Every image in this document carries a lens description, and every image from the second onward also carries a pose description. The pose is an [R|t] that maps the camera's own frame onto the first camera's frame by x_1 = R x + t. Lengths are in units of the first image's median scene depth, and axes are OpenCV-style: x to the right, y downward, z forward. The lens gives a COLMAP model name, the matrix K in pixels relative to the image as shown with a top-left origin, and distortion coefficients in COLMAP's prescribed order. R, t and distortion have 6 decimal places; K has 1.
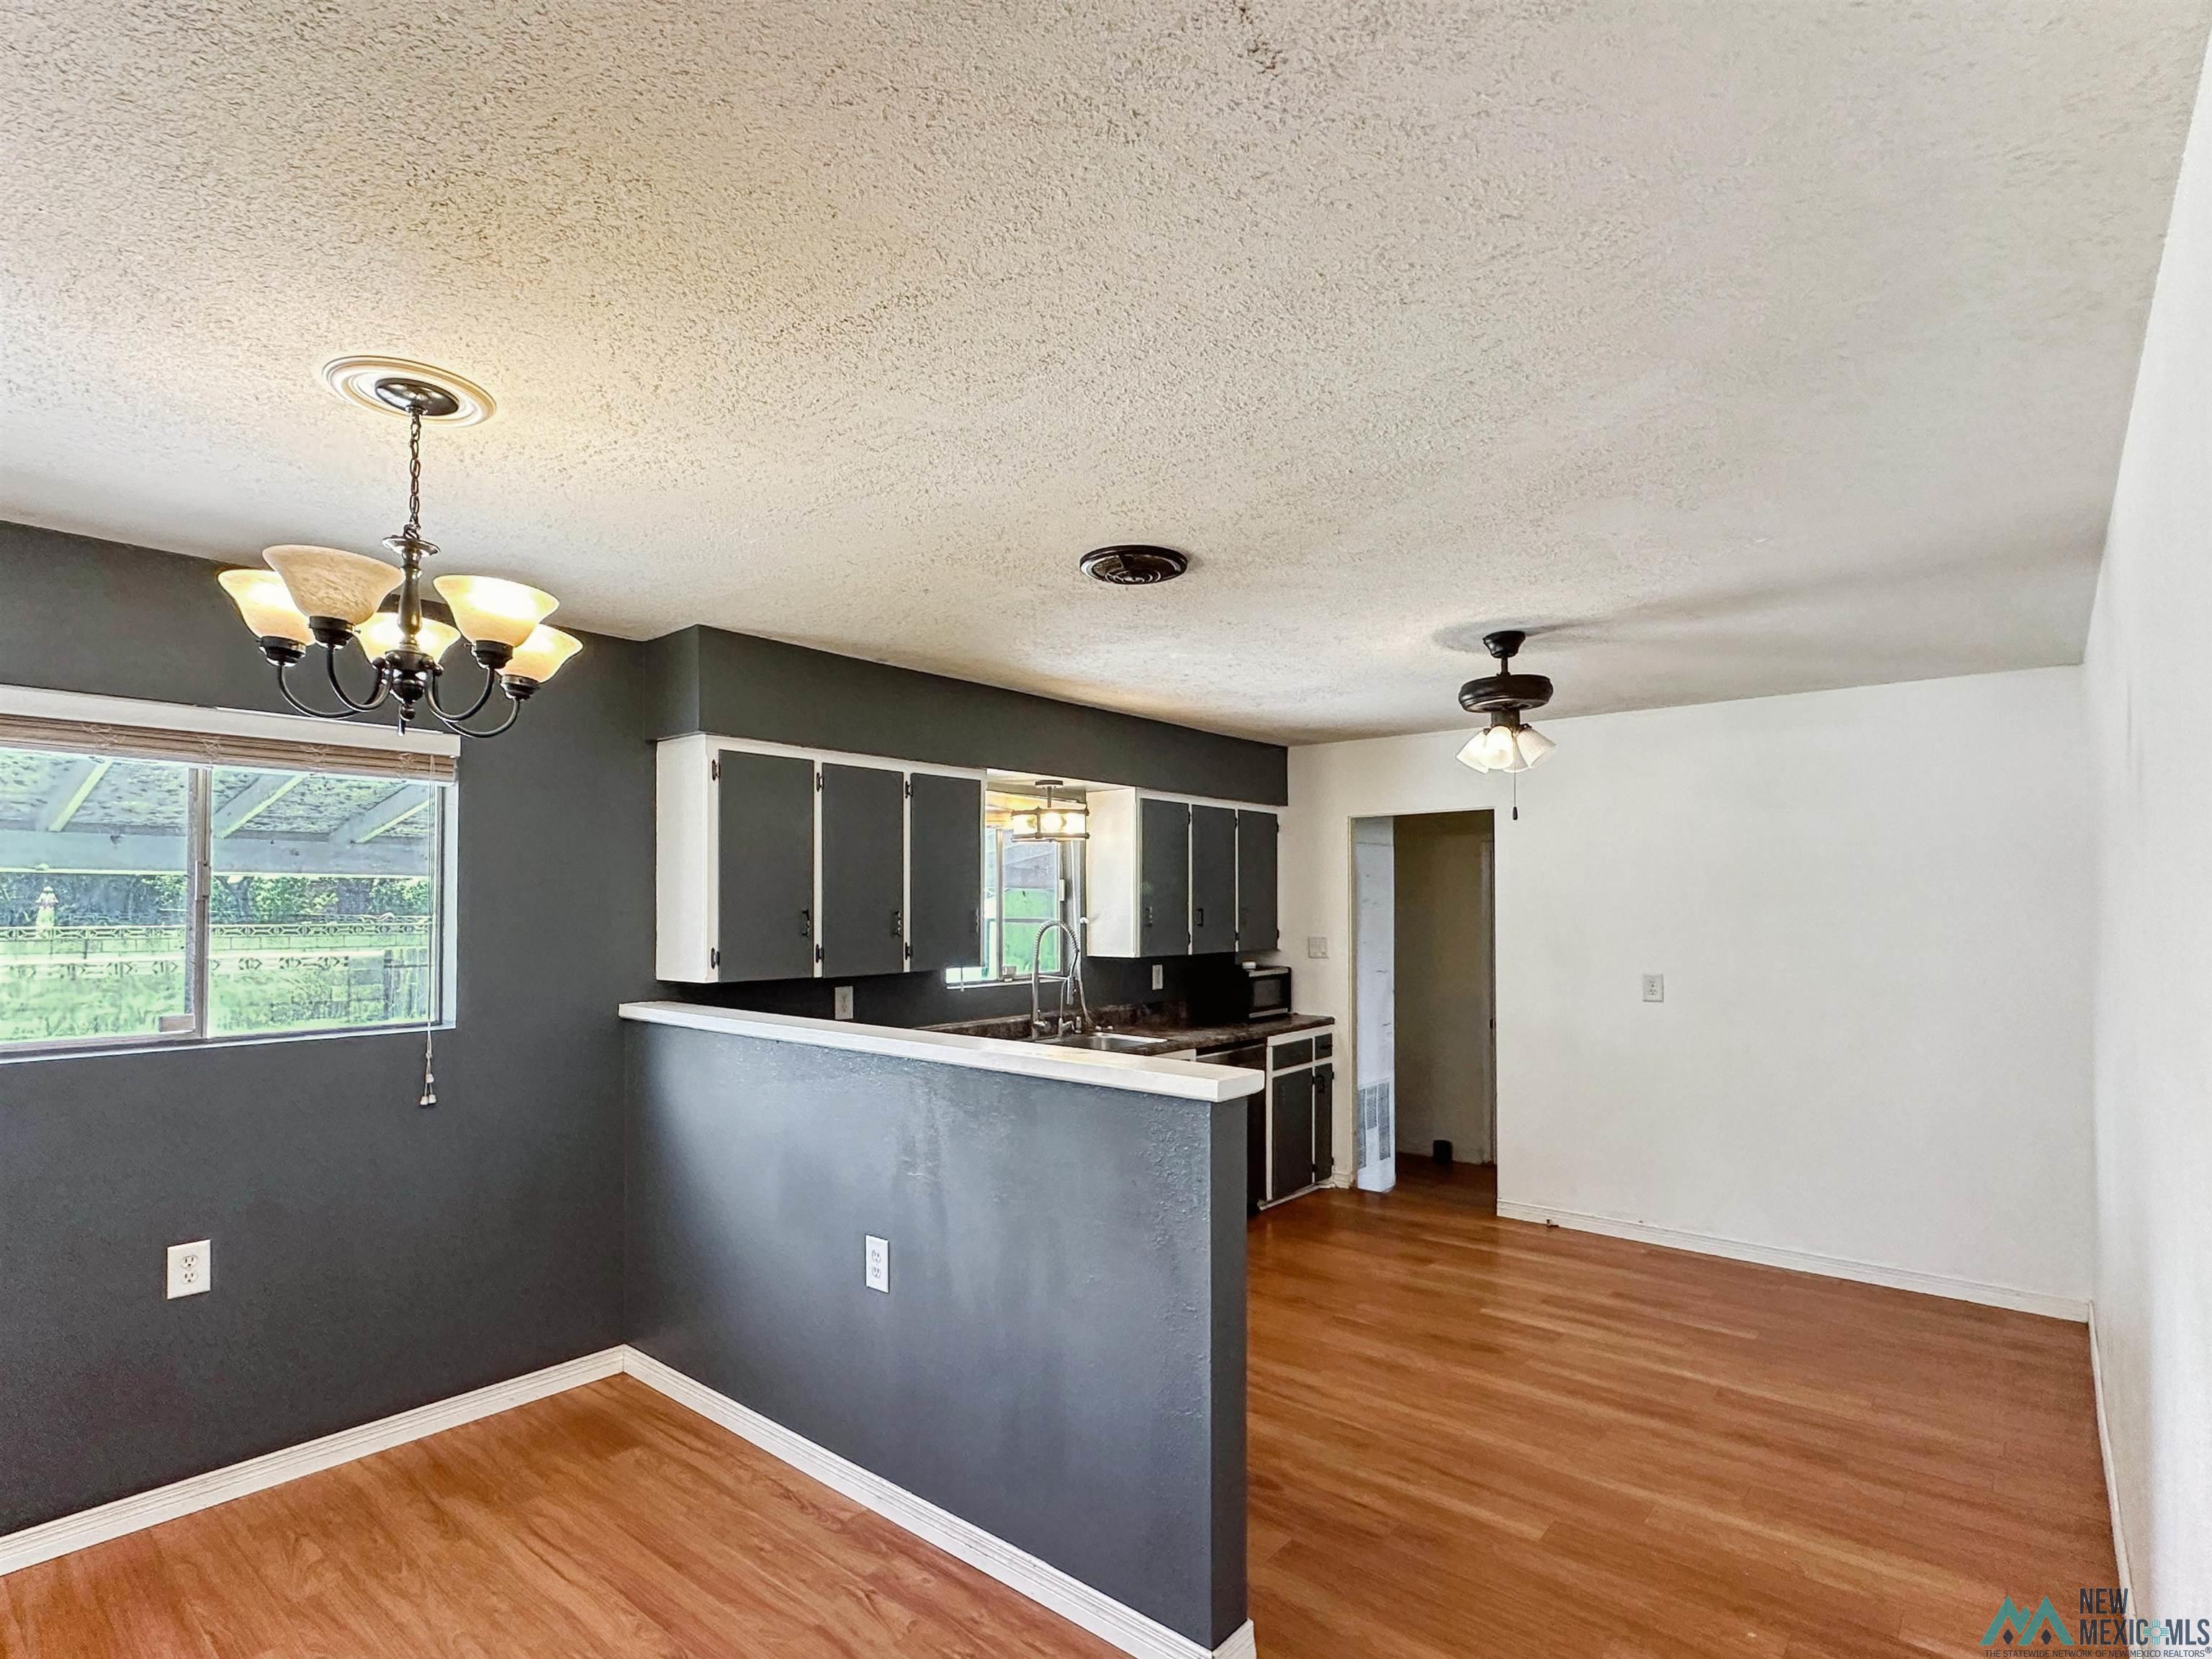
lens RADIAL K [[1104.9, 0, 1093.9], [0, 1104.9, 885.4], [0, 0, 1]] dist [-0.001305, 0.000902]
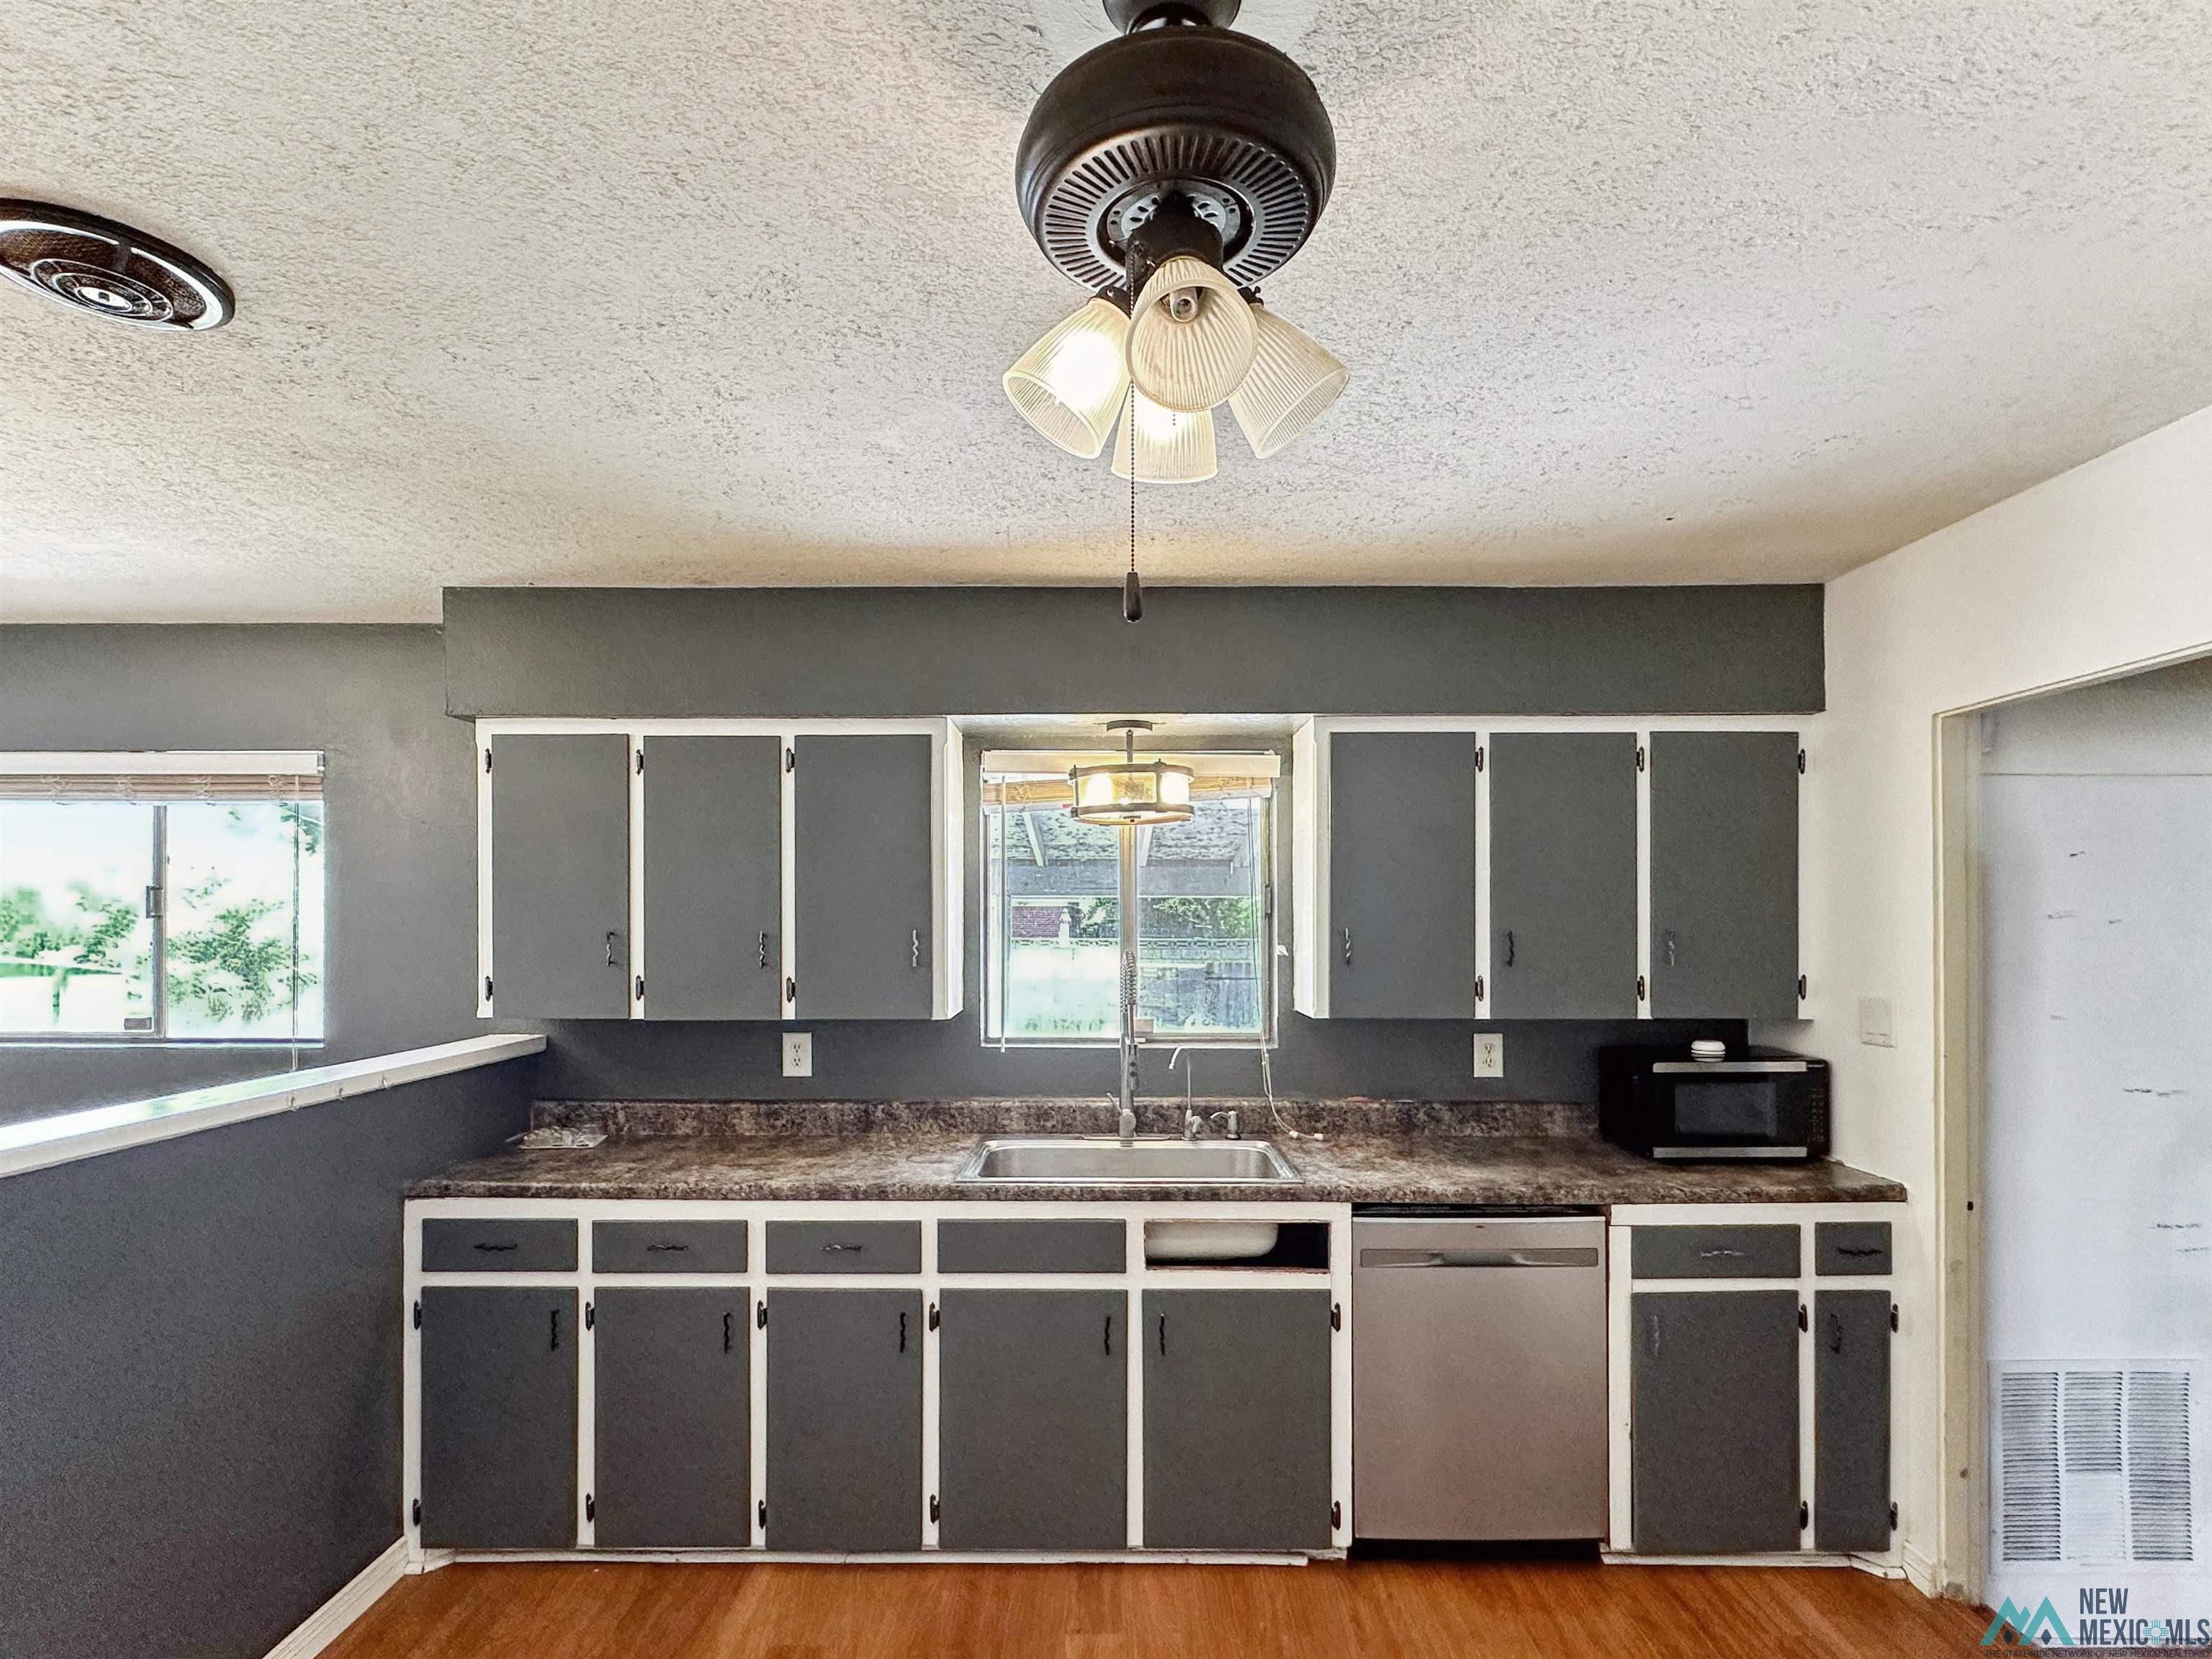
lens RADIAL K [[1127.3, 0, 1106.3], [0, 1127.3, 916.8], [0, 0, 1]] dist [-0.001672, 0.000486]
pose [[0.643223, -0.002309, -0.765675, 0.597412], [0.012646, 0.999891, 0.007609, 0.011818], [0.765574, -0.014577, 0.643182, 0.811108]]
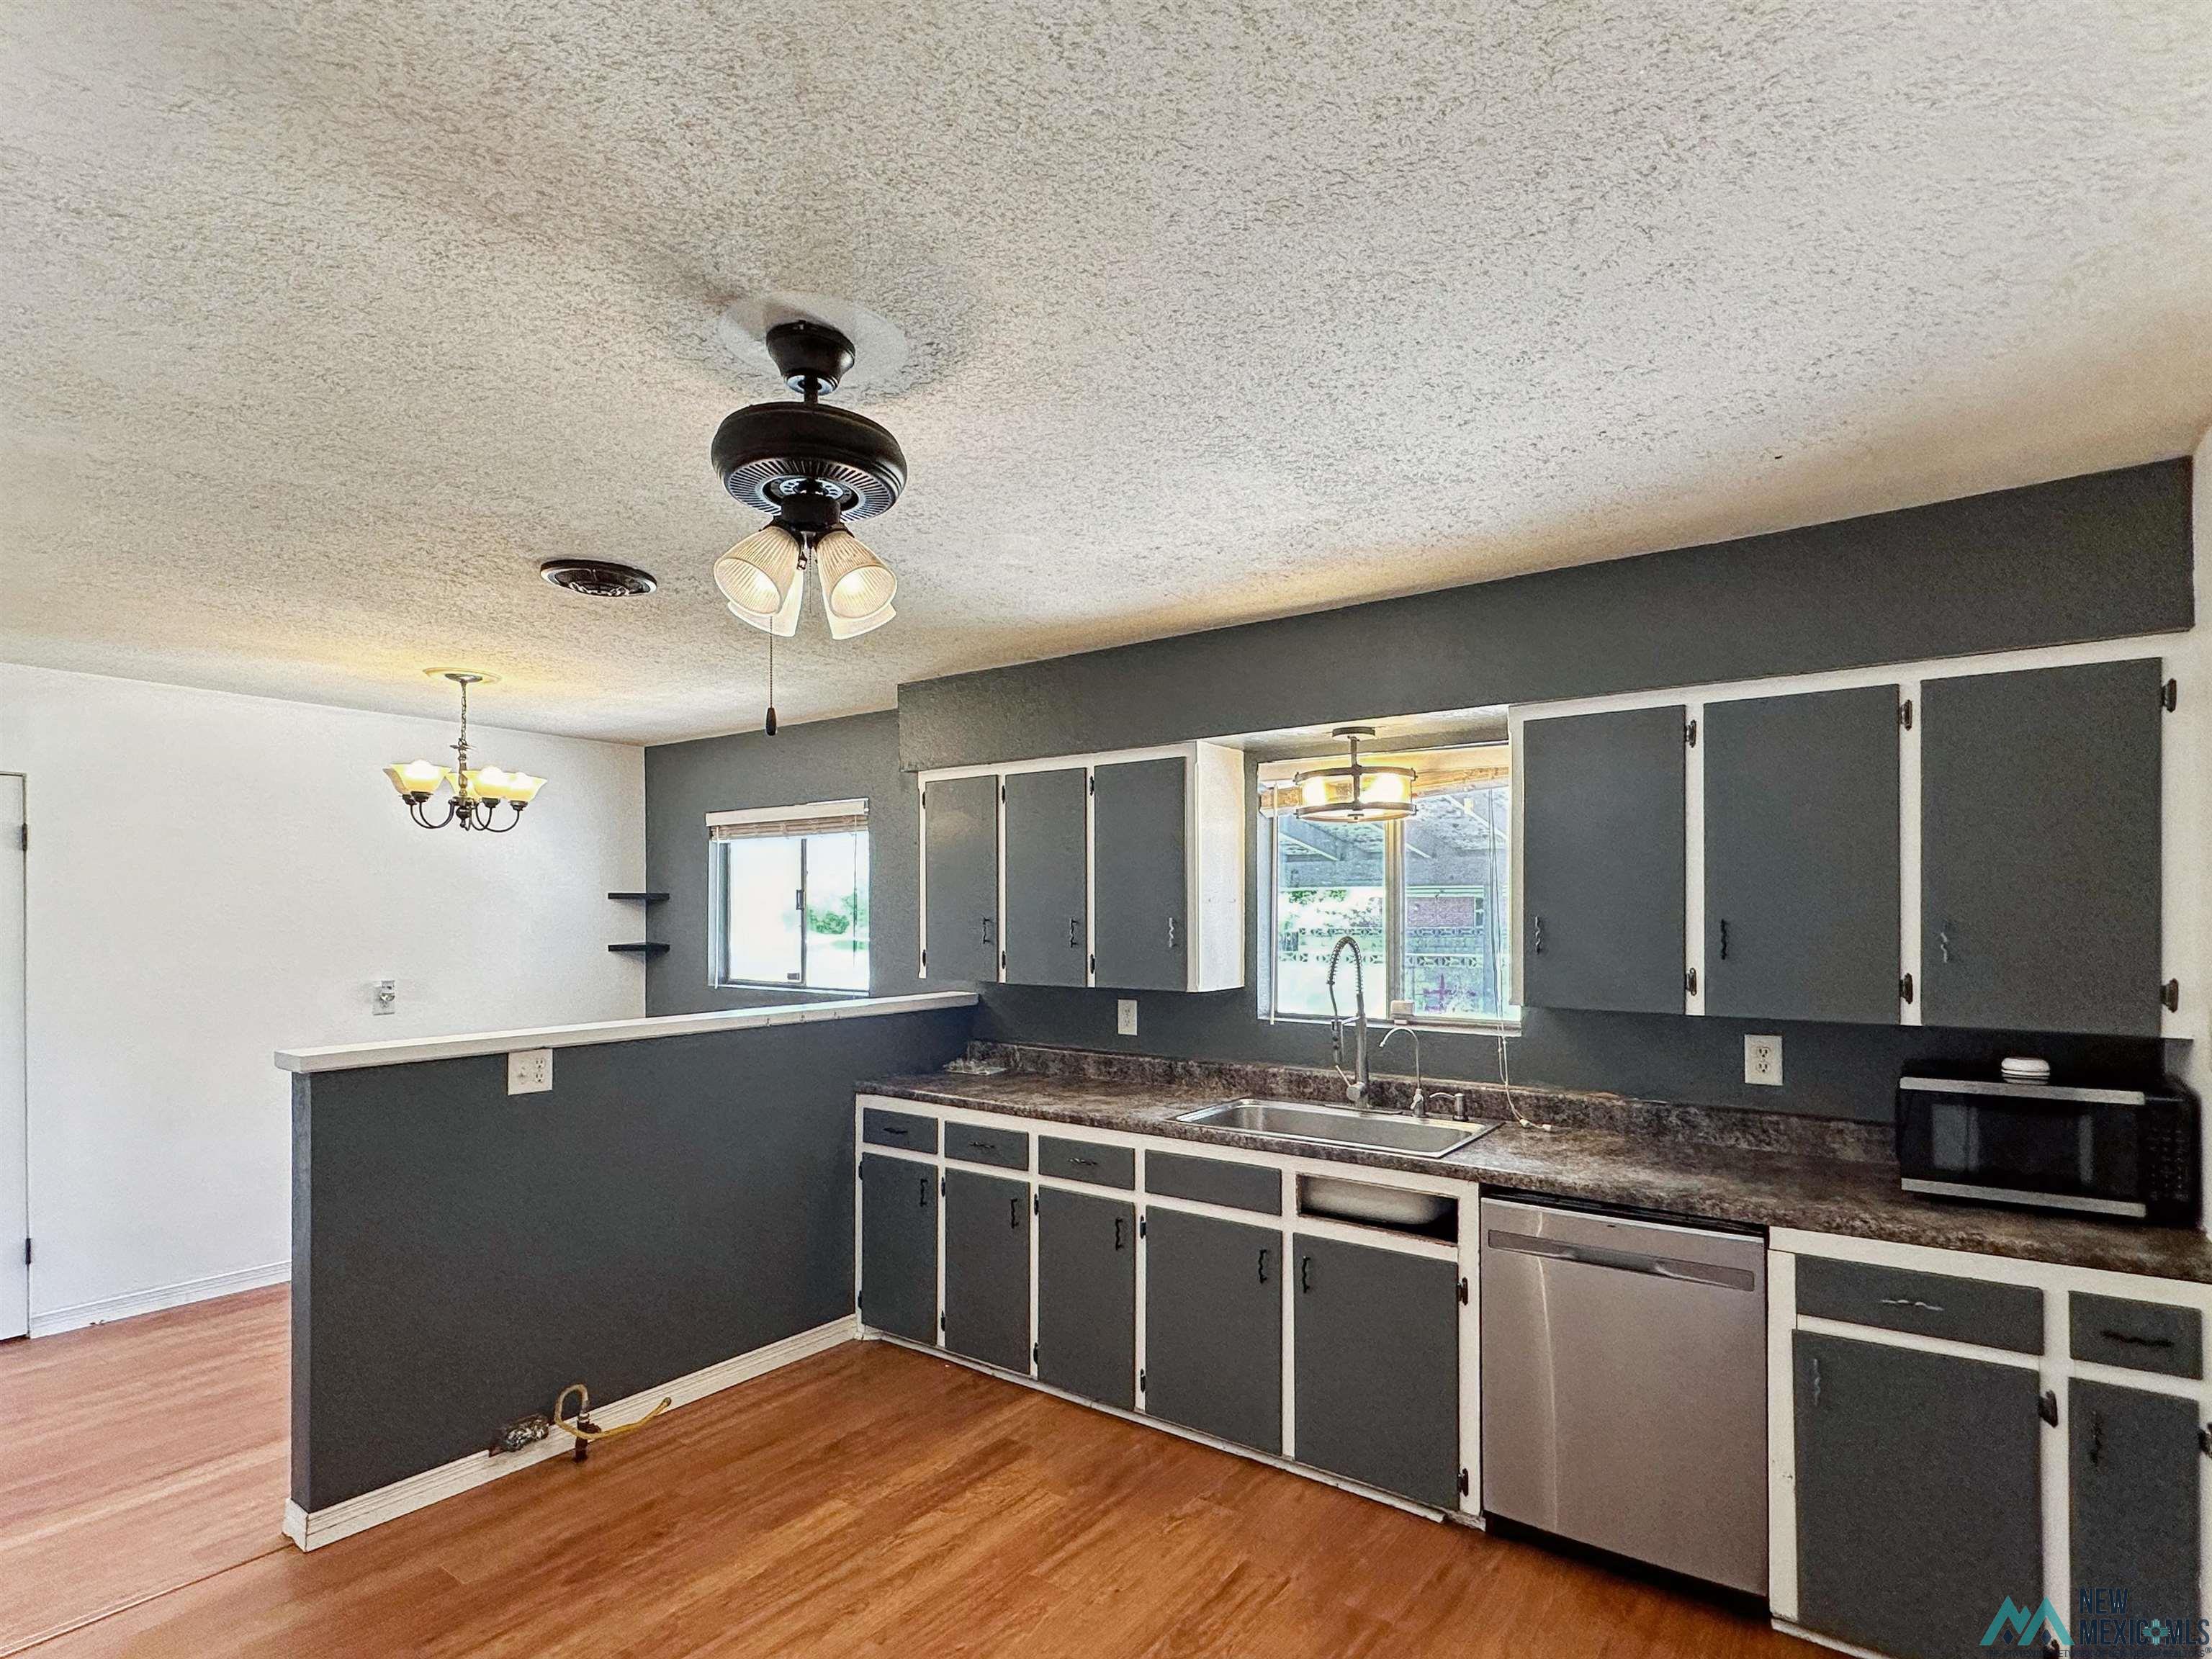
lens RADIAL K [[1126.4, 0, 1105.8], [0, 1126.4, 910.2], [0, 0, 1]] dist [-0.000383, 0.000767]
pose [[0.067670, -0.001916, -0.997706, 0.878124], [0.018043, 0.999837, -0.000696, 0.018993], [0.997545, -0.017954, 0.067694, 1.109015]]
